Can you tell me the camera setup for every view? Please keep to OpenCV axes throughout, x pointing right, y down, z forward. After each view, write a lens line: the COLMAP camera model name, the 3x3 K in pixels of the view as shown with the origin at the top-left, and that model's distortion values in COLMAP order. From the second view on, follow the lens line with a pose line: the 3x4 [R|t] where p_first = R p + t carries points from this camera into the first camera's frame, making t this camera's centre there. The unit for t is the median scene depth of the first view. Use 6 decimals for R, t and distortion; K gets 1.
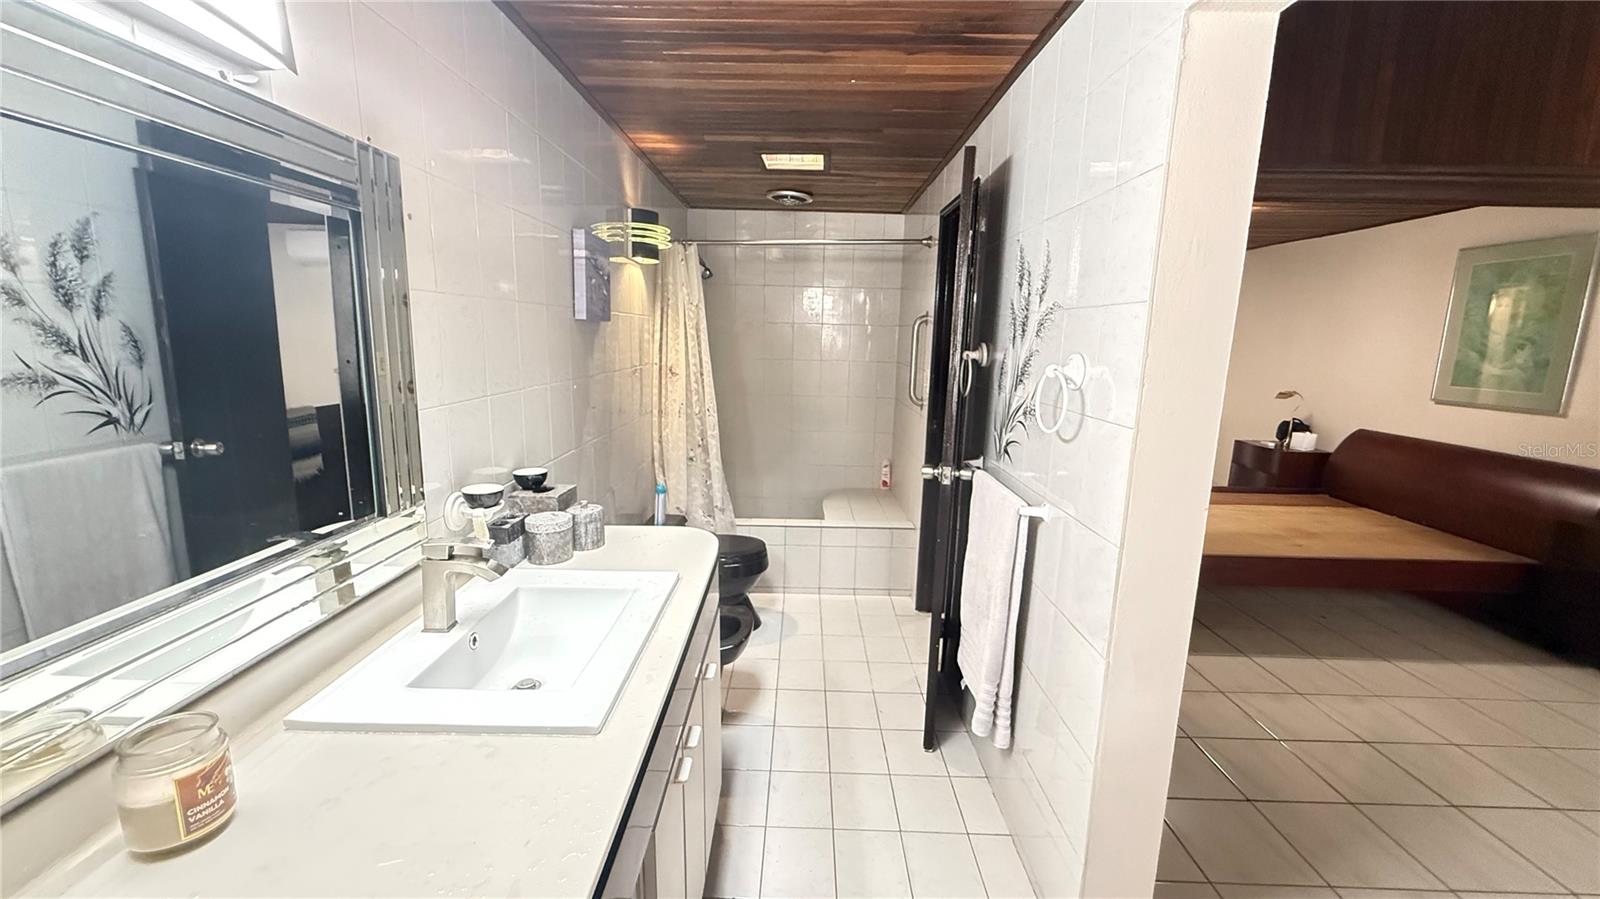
lens RADIAL K [[638.3, 0, 799.8], [0, 638.3, 445.9], [0, 0, 1]] dist [0.003643, -0.002301]
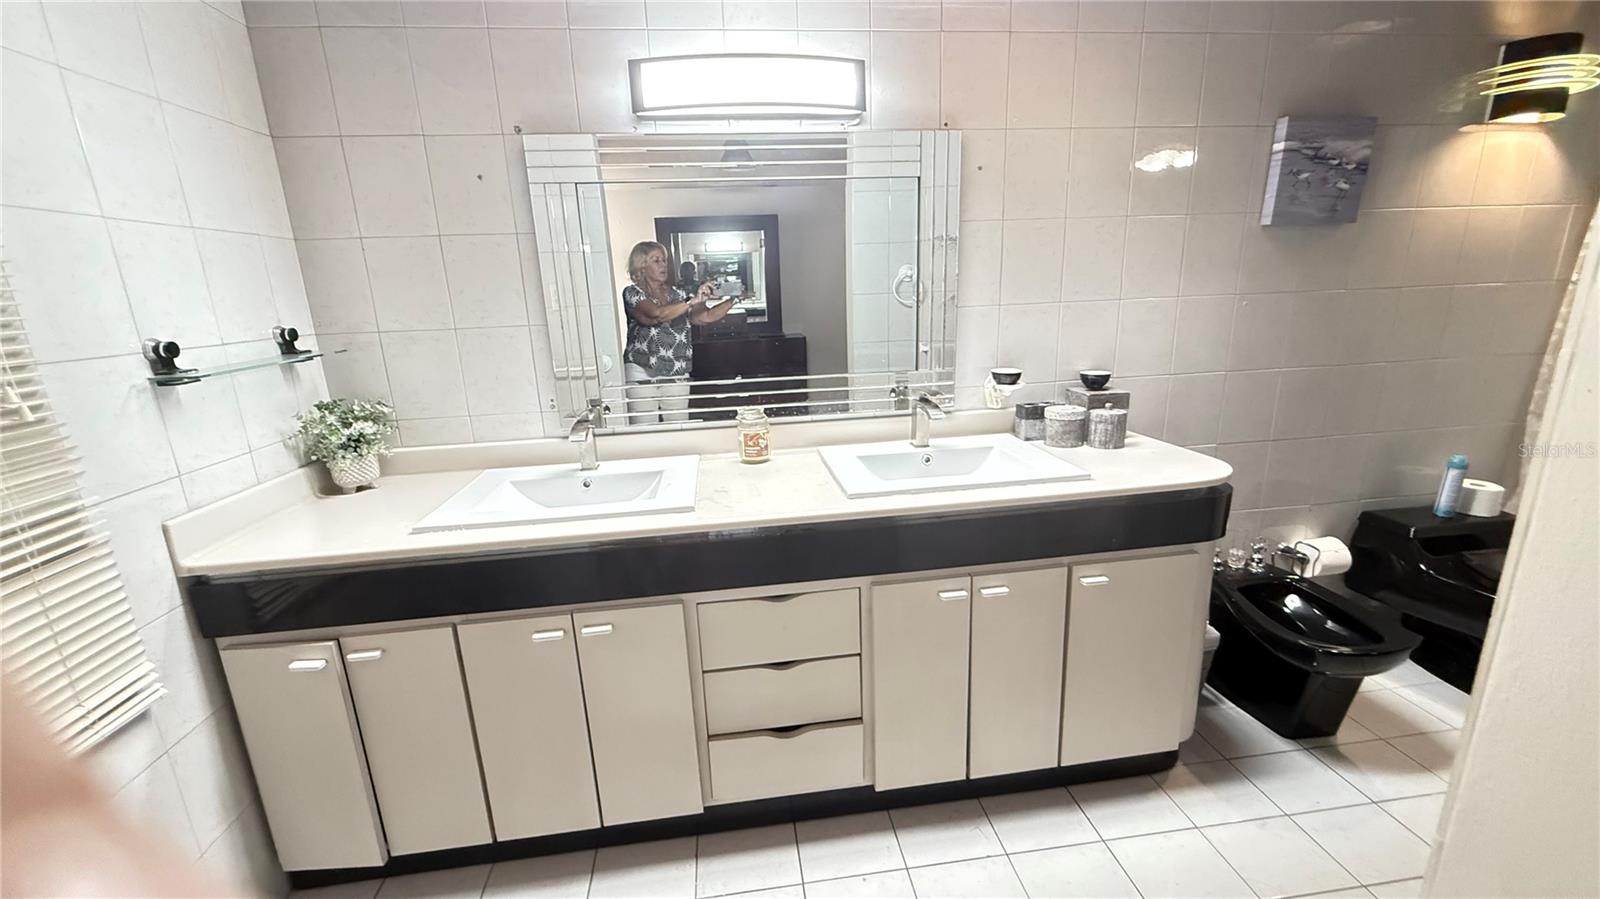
lens RADIAL K [[638.3, 0, 798.0], [0, 638.3, 447.8], [0, 0, 1]] dist [0.003643, -0.002301]
pose [[0.134569, 0.217441, -0.966752, 0.378189], [-0.131727, 0.970893, 0.200037, 0.007684], [0.982110, 0.100428, 0.159295, 0.193331]]
